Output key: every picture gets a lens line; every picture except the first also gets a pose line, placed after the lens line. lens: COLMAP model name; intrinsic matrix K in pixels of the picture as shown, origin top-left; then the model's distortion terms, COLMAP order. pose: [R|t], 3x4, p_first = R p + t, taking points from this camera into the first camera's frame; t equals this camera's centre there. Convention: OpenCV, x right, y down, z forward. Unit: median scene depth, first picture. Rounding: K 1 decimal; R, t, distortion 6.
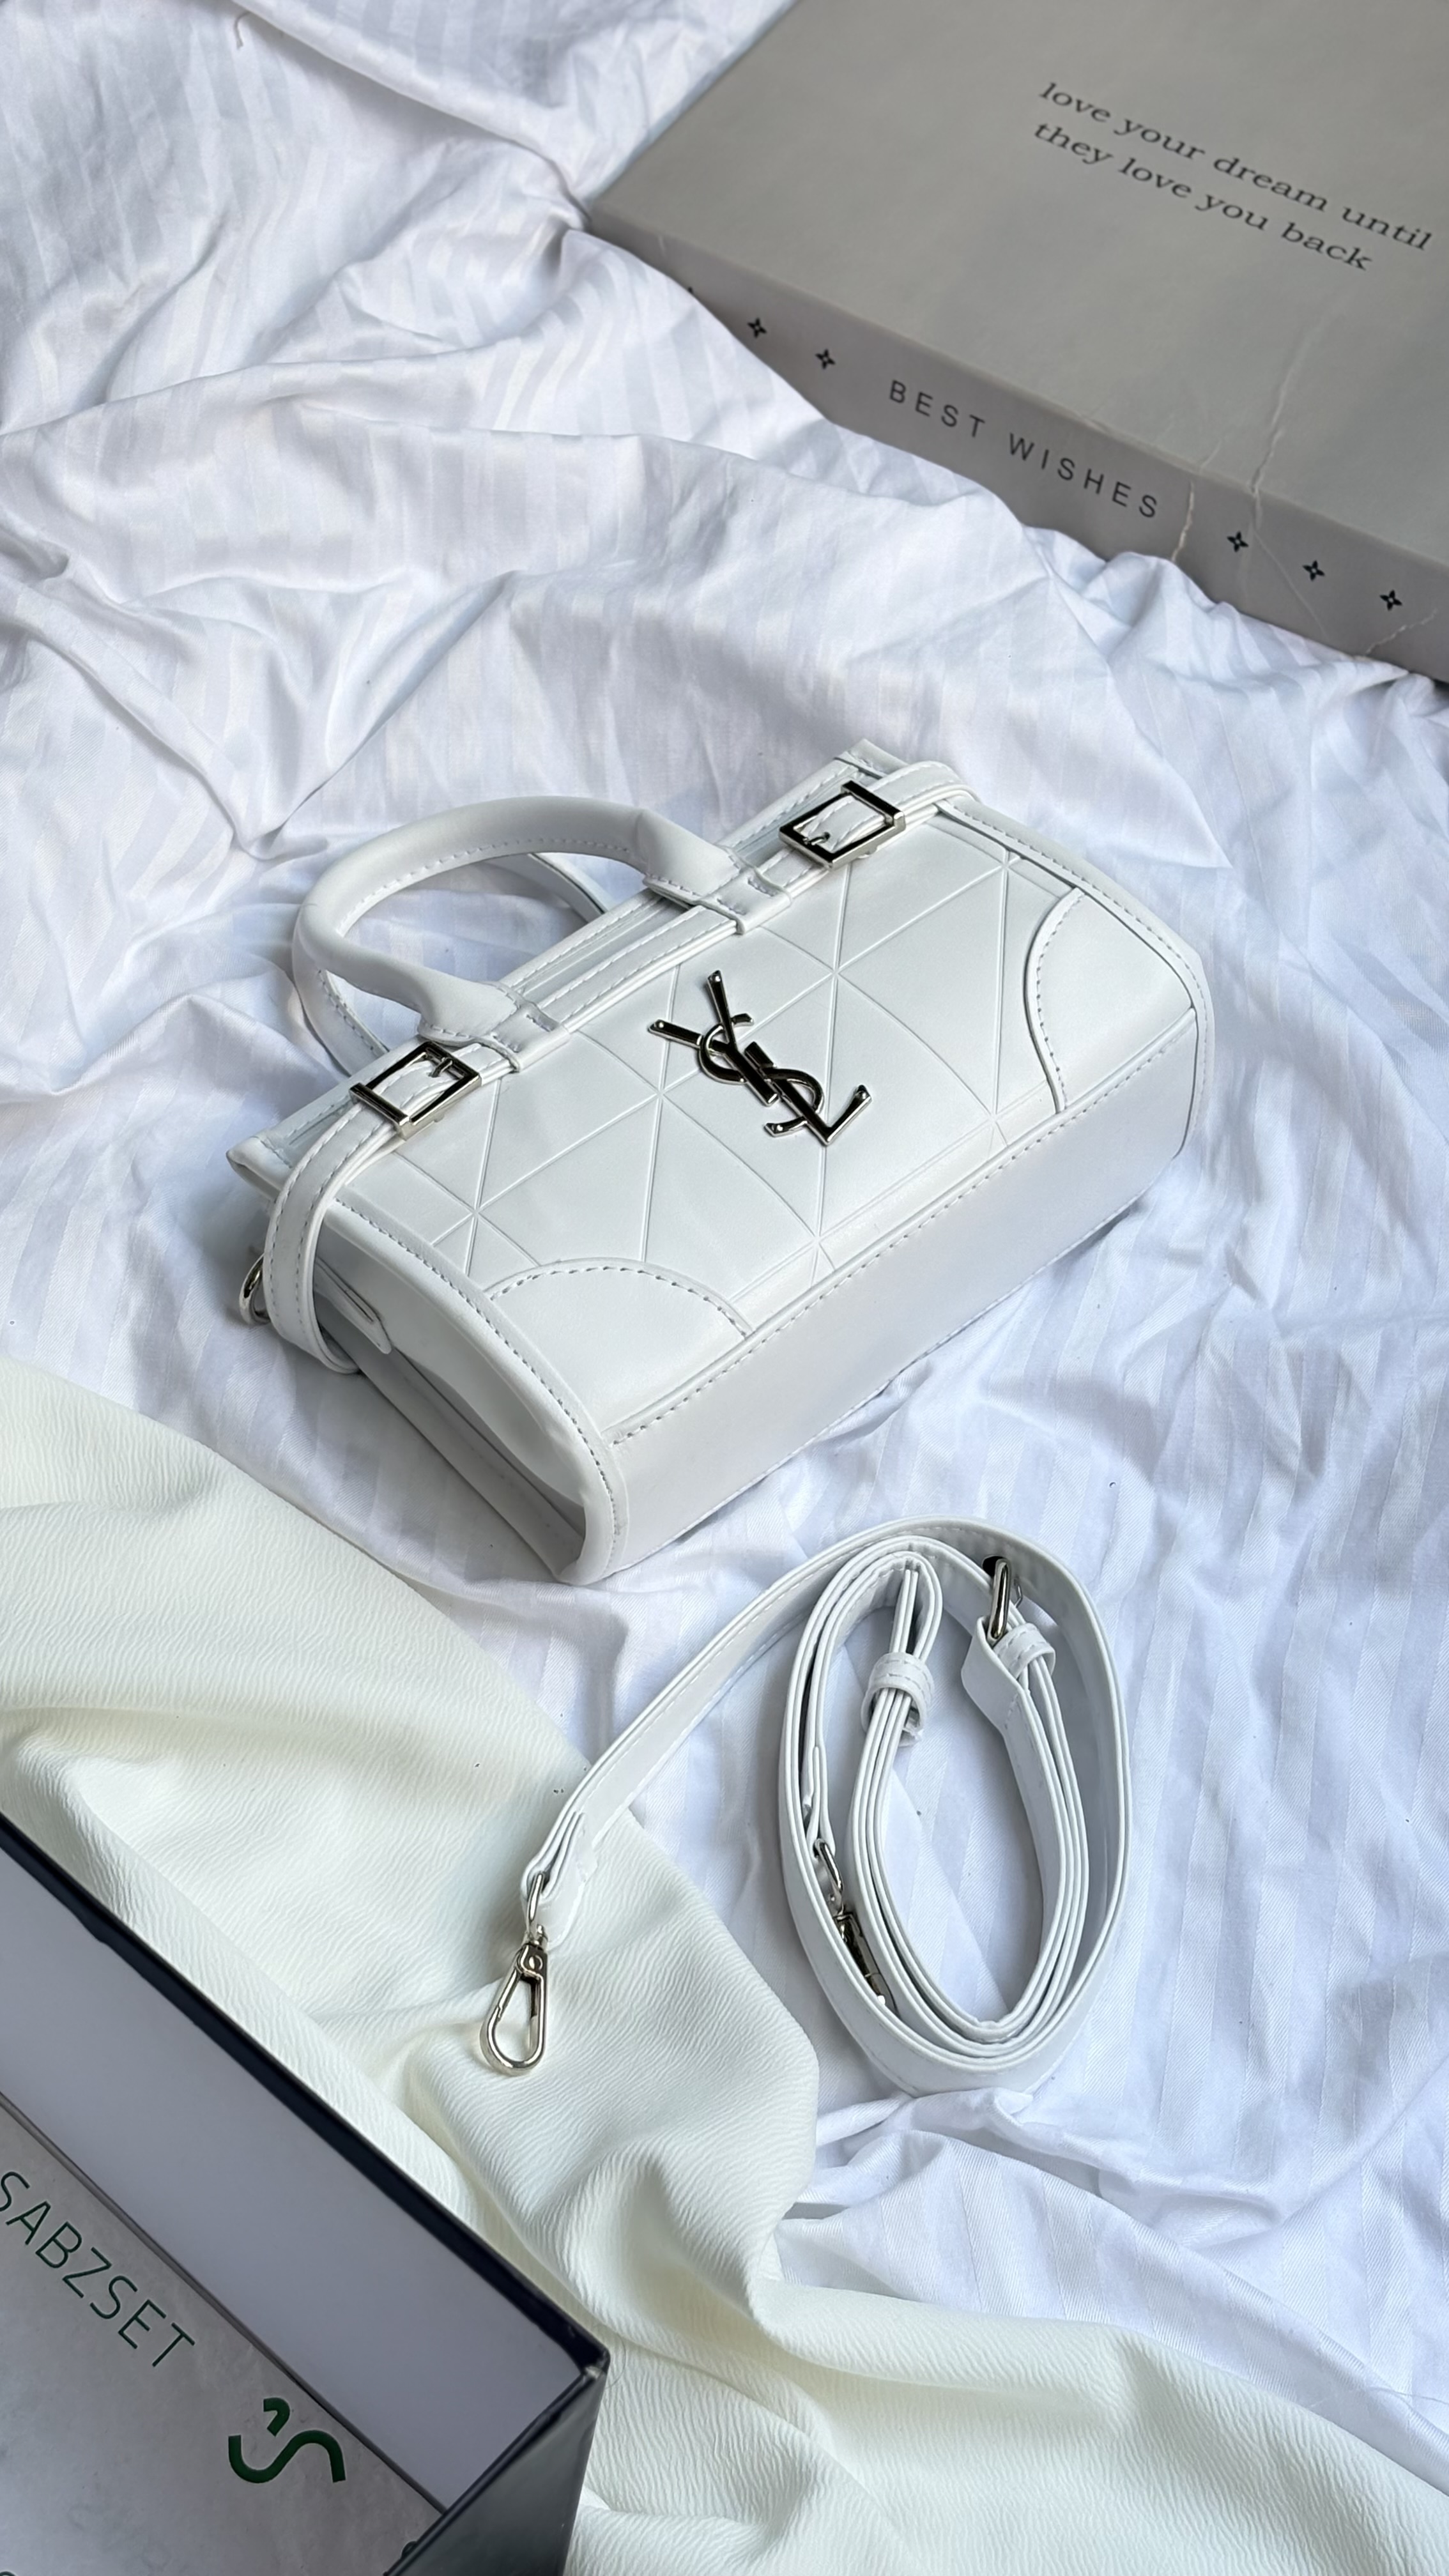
lens RADIAL K [[4113.3, 0, 734.4], [0, 4113.3, 1222.0], [0, 0, 1]] dist [0.178033, -0.928010]
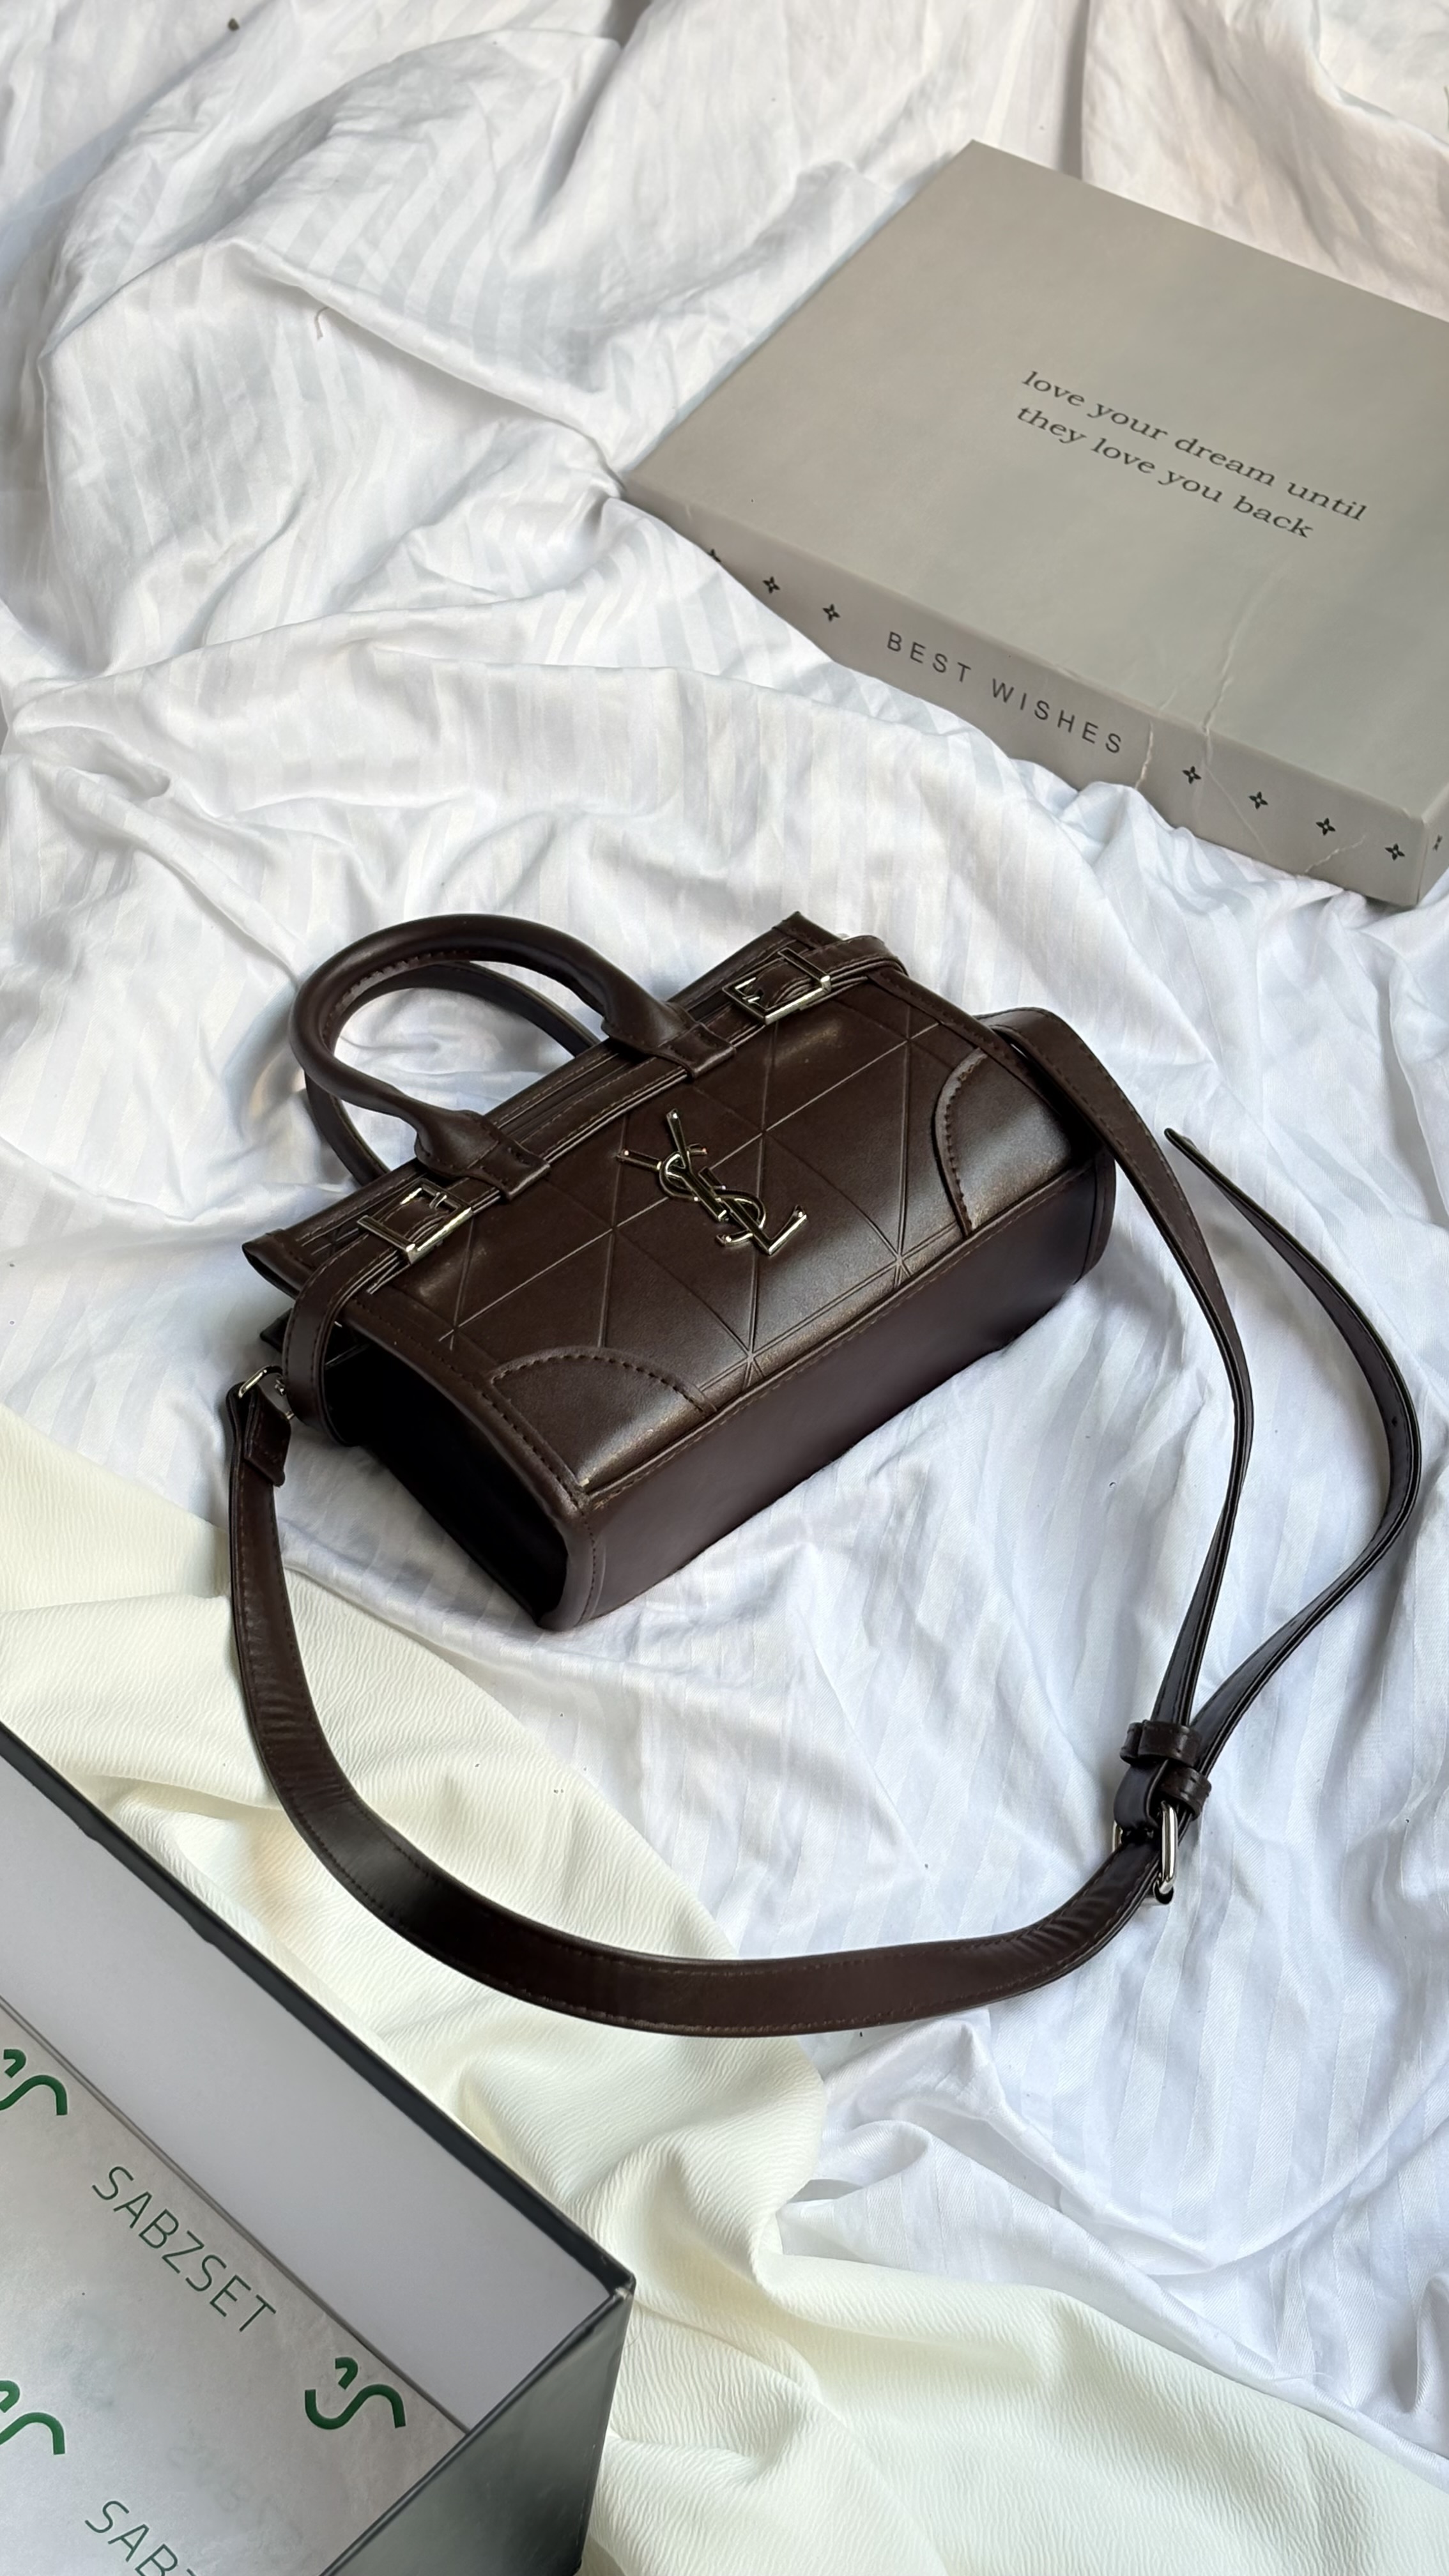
lens RADIAL K [[3999.3, 0, 742.6], [0, 3999.3, 1297.2], [0, 0, 1]] dist [0.189213, -1.064859]
pose [[0.999979, 0.006380, -0.000829, -0.000427], [-0.006405, 0.999382, -0.034566, 0.018070], [0.000608, 0.034571, 0.999402, -0.098663]]
